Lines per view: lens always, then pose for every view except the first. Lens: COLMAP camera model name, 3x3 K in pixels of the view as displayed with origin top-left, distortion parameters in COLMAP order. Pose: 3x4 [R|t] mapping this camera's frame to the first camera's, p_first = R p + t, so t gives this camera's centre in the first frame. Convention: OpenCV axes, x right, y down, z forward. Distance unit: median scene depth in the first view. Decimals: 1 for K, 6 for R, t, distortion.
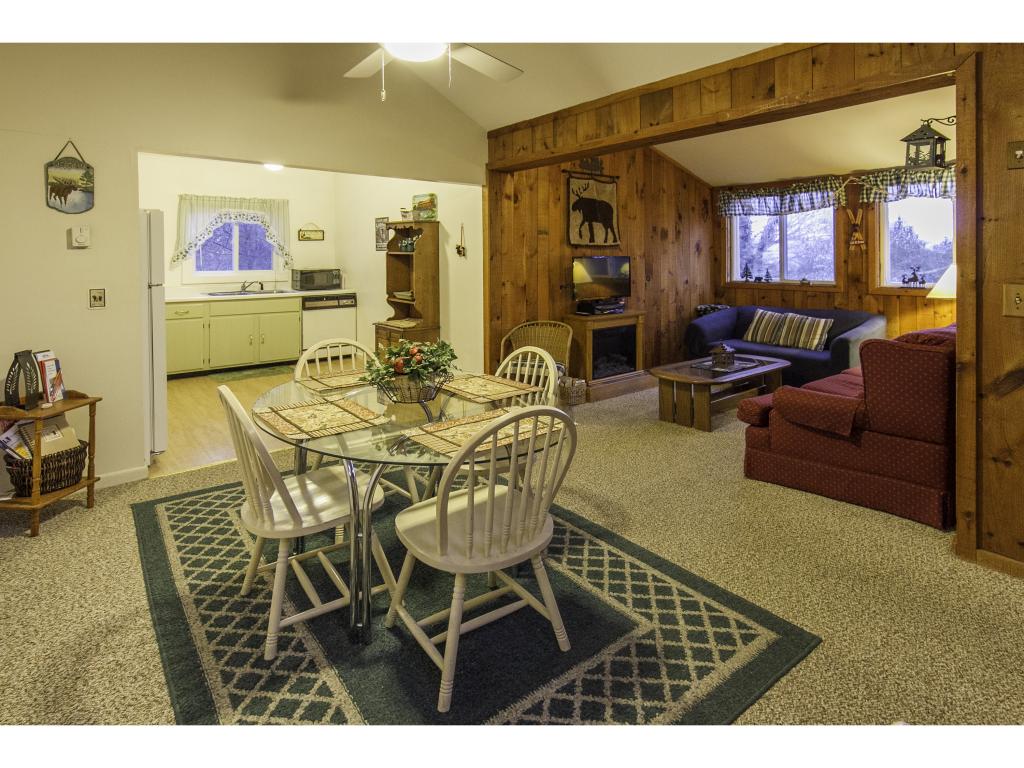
lens RADIAL K [[556.8, 0, 521.3], [0, 556.8, 269.6], [0, 0, 1]] dist [-0.000436, -0.000079]
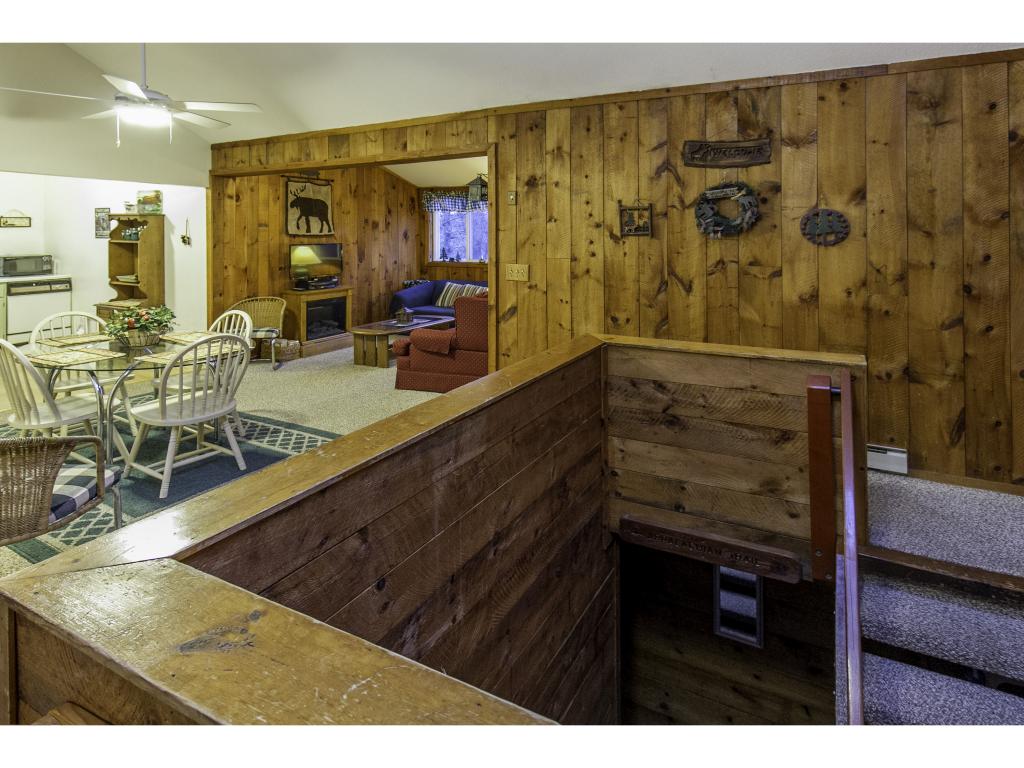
lens RADIAL K [[533.5, 0, 514.8], [0, 533.5, 242.5], [0, 0, 1]] dist [0.001733, 0.000246]
pose [[0.908725, 0.001260, 0.417394, 0.049514], [0.004131, 0.999919, -0.012012, -0.010645], [-0.417375, 0.012640, 0.908646, -0.304631]]
